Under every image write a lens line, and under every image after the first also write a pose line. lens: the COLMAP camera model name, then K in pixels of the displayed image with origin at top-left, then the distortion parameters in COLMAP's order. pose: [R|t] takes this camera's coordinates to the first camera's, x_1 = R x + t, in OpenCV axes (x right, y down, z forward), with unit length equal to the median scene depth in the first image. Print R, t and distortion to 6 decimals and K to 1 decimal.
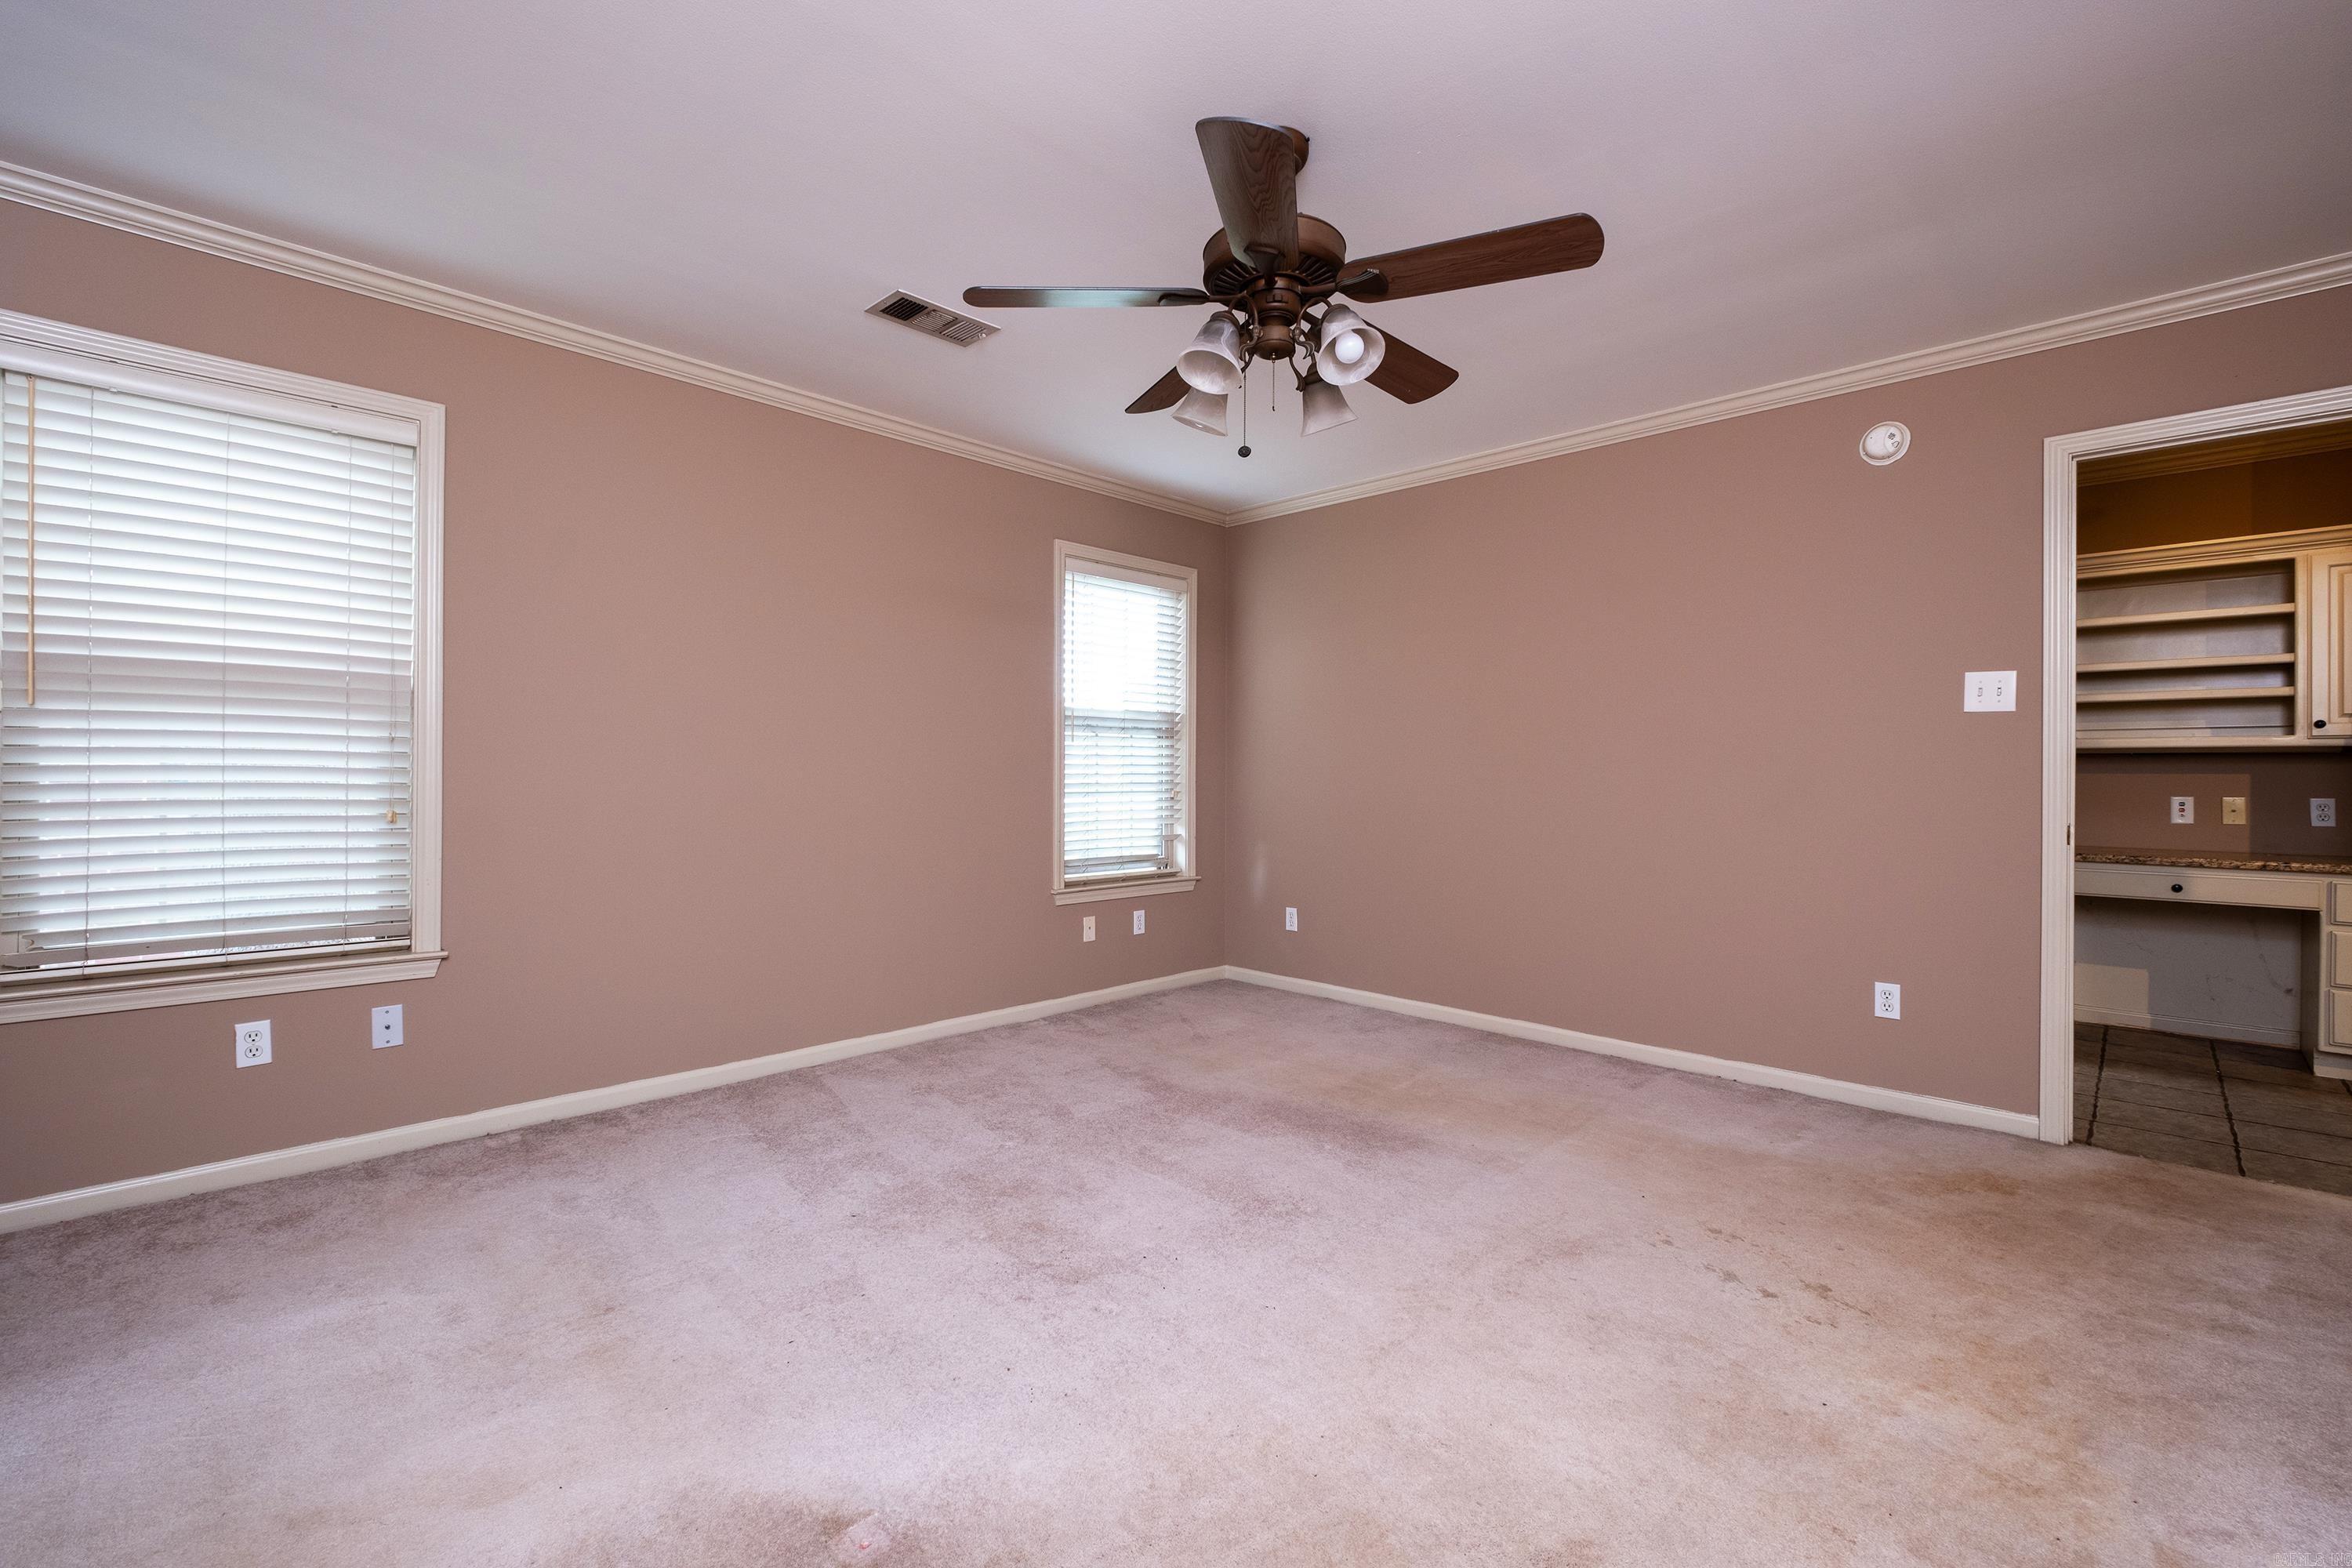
lens RADIAL K [[1005.6, 0, 1176.4], [0, 1005.6, 777.1], [0, 0, 1]] dist [0.001835, -0.005516]
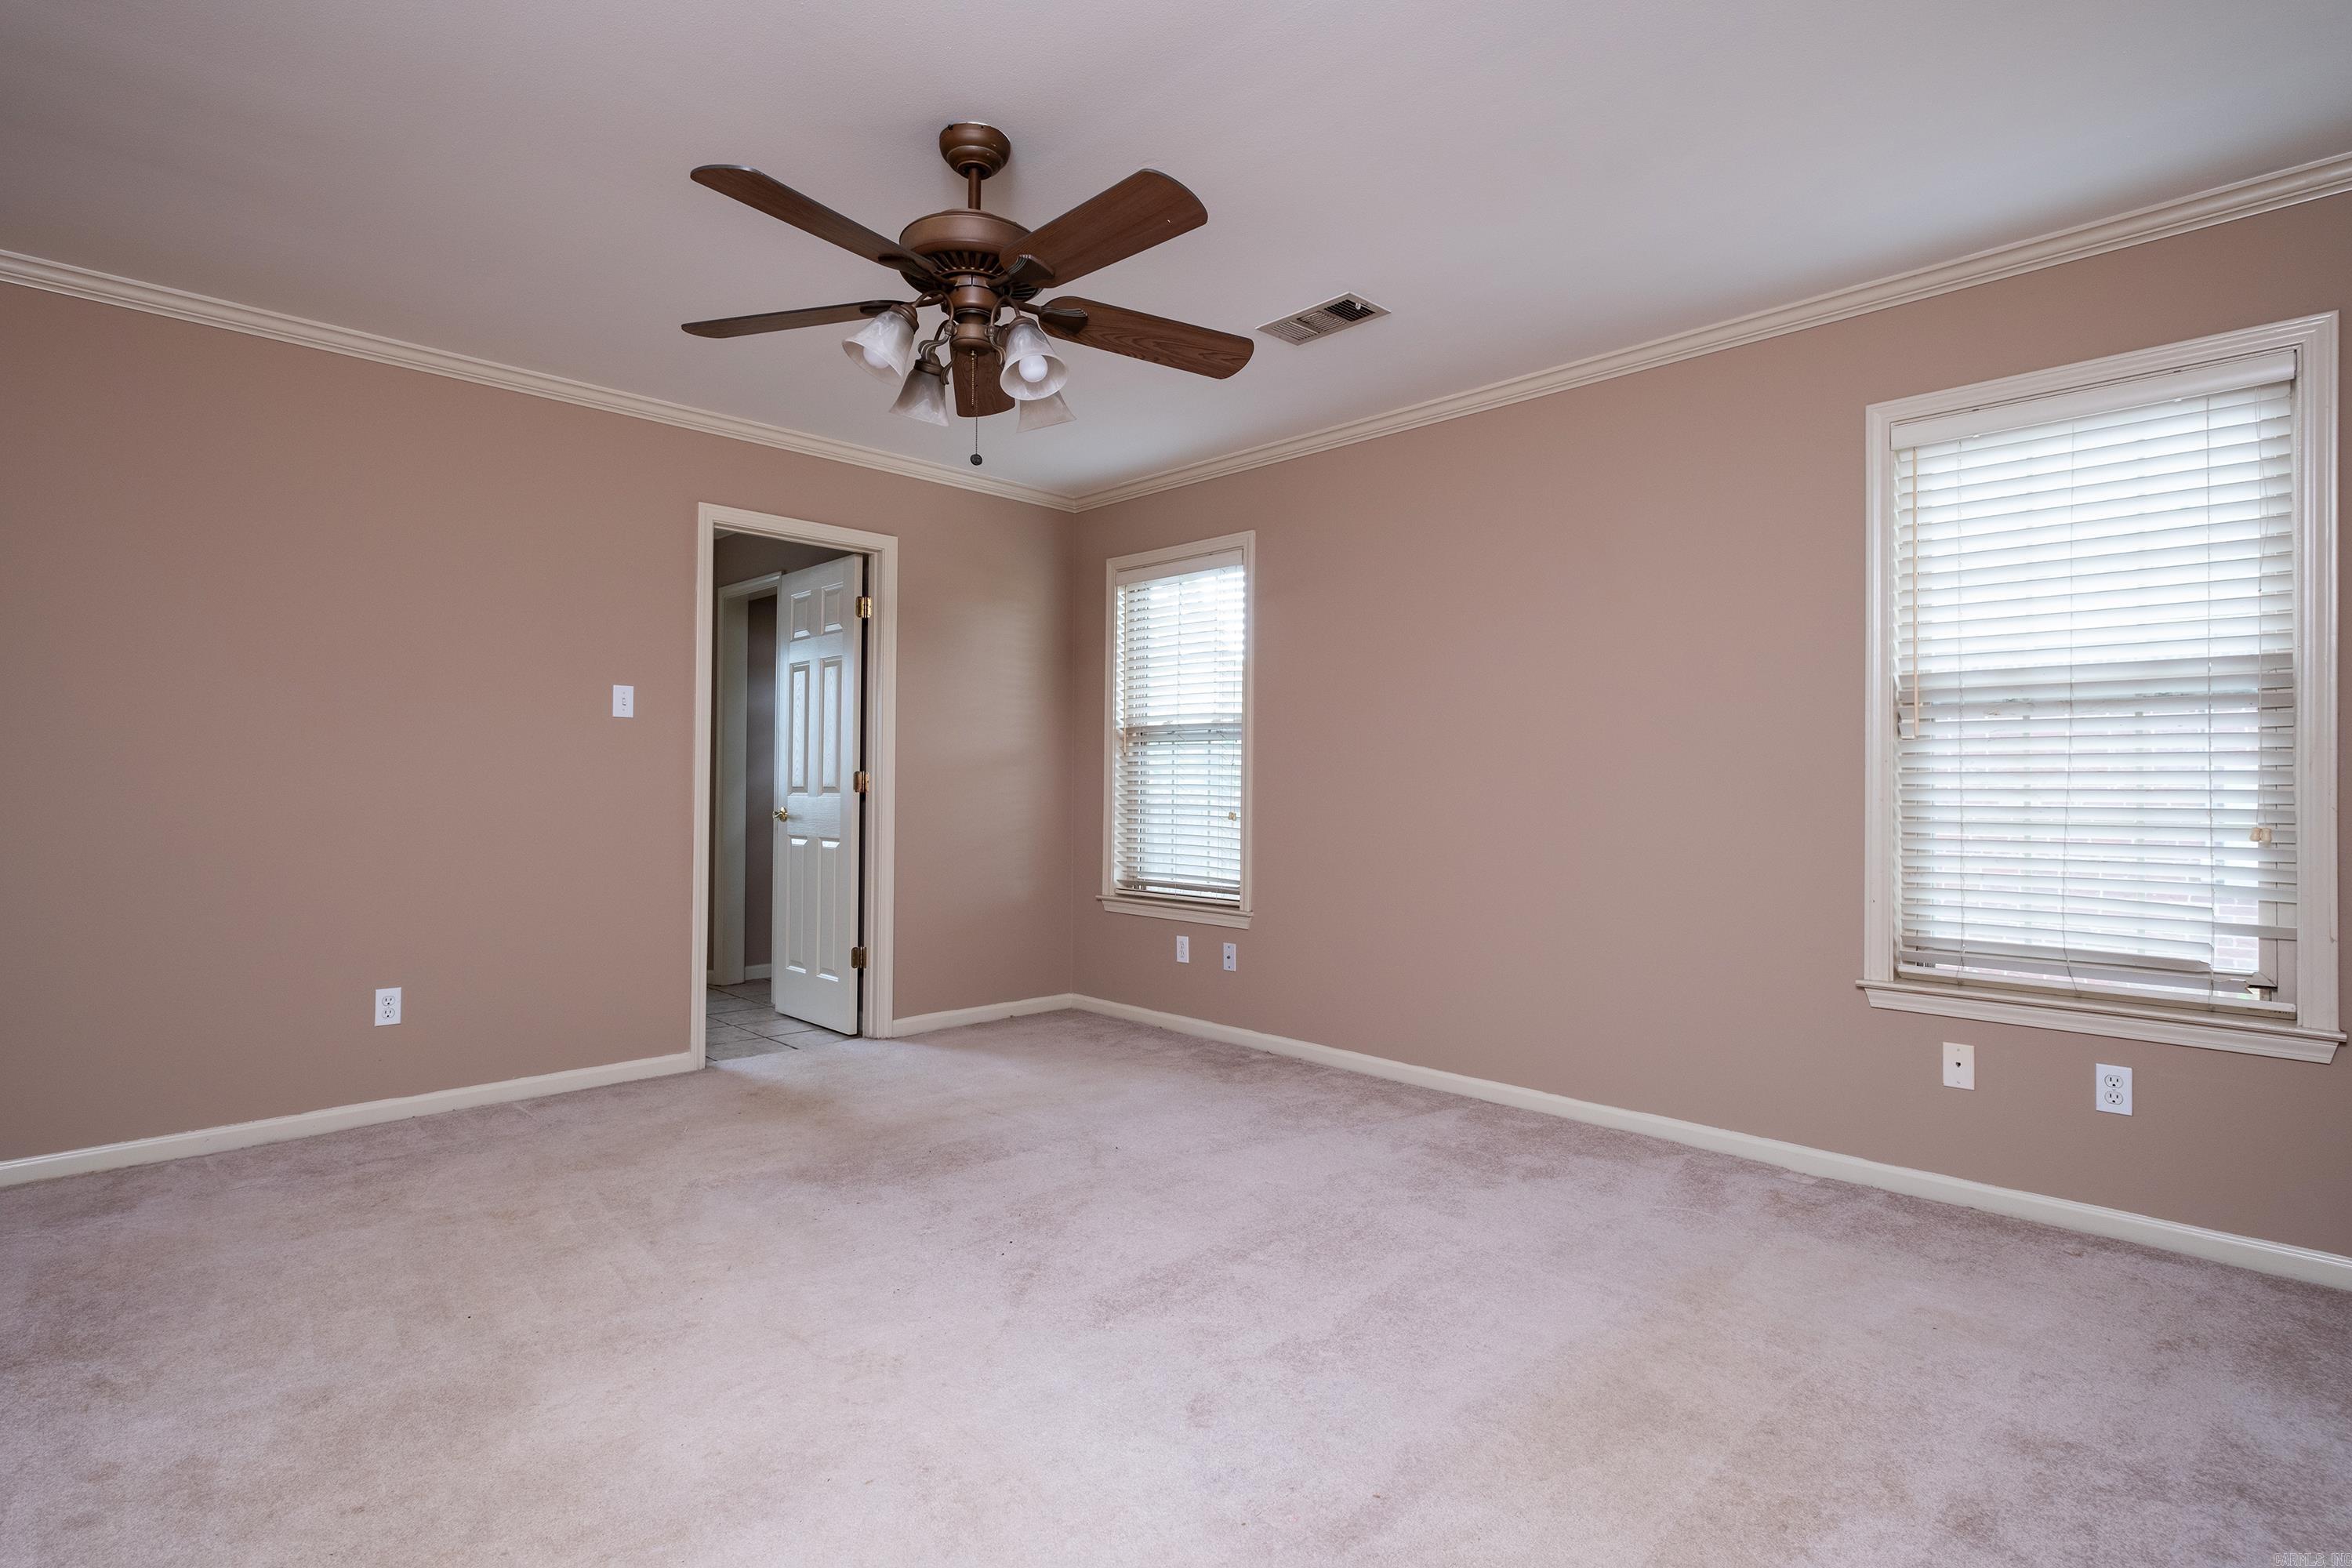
lens RADIAL K [[1165.1, 0, 1173.6], [0, 1165.1, 772.7], [0, 0, 1]] dist [-0.018920, 0.000163]
pose [[-0.018780, -0.014999, -0.999711, 0.812884], [-0.010145, 0.999839, -0.014810, 0.001658], [0.999772, 0.009864, -0.018929, 0.815922]]
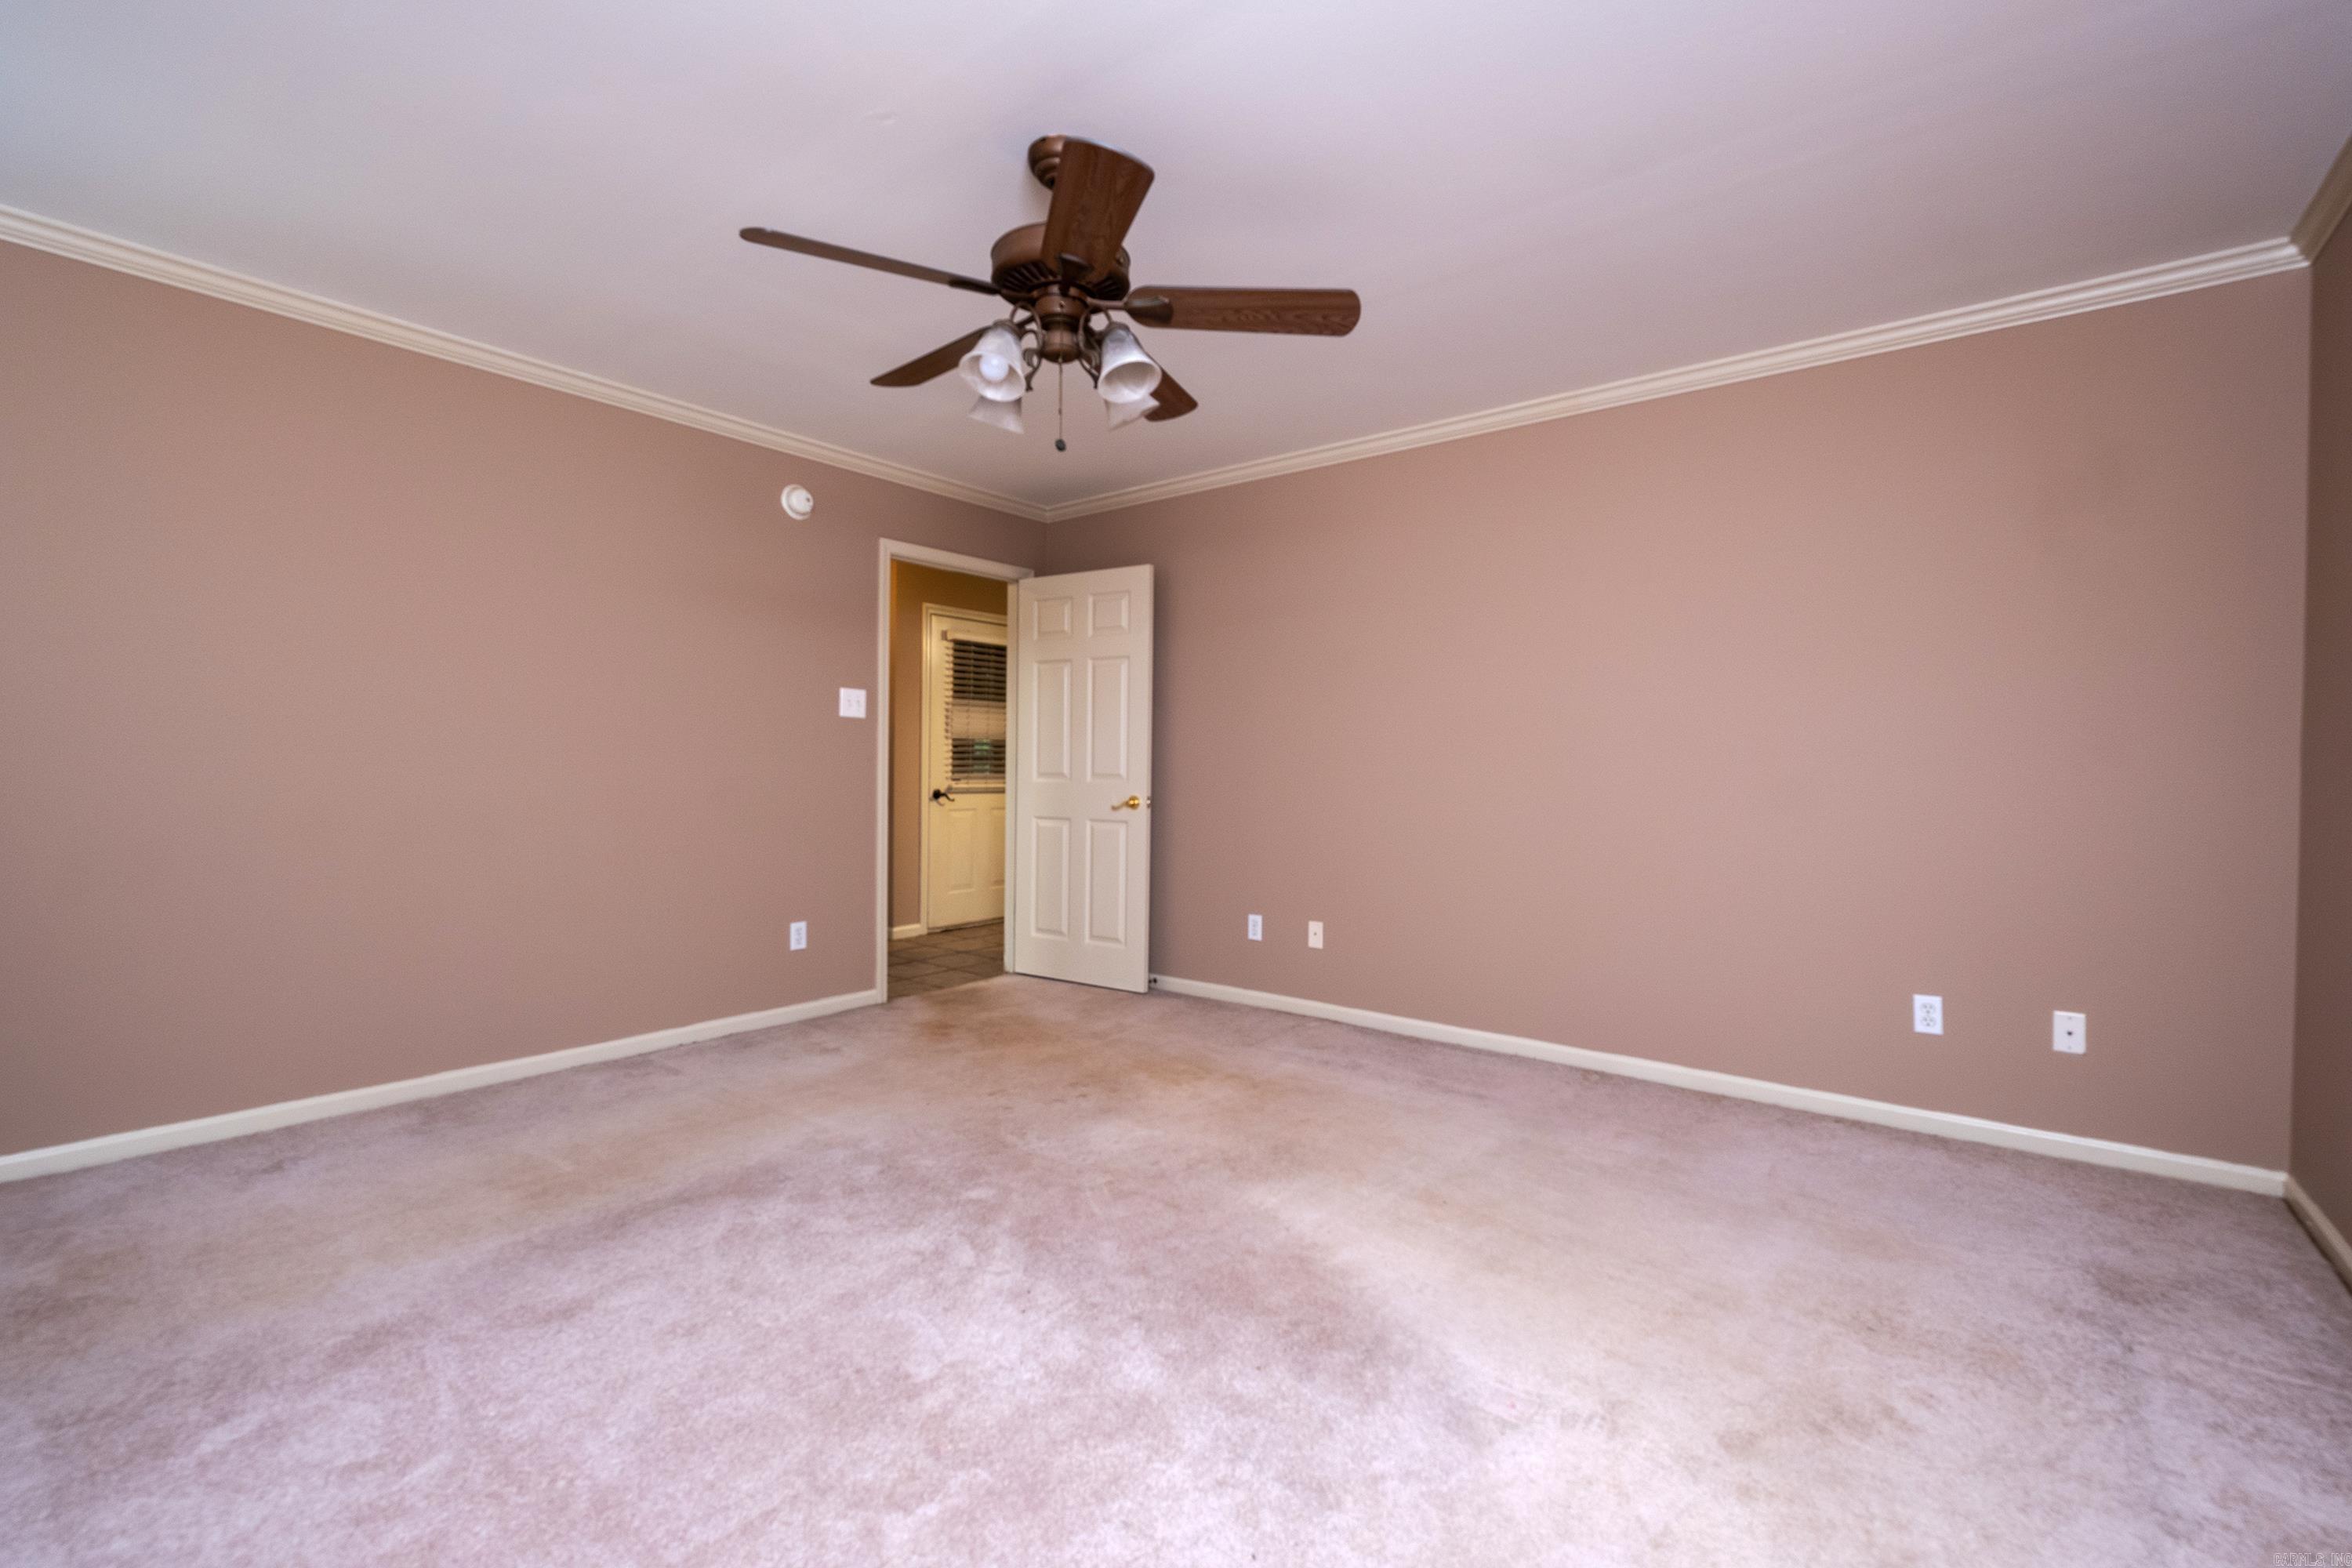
lens RADIAL K [[1005.6, 0, 1176.4], [0, 1005.6, 777.1], [0, 0, 1]] dist [0.001835, -0.005516]
pose [[-0.103409, -0.018891, 0.994460, -0.633807], [-0.003841, 0.999820, 0.018593, -0.008031], [-0.994632, -0.001897, -0.103462, 0.658980]]
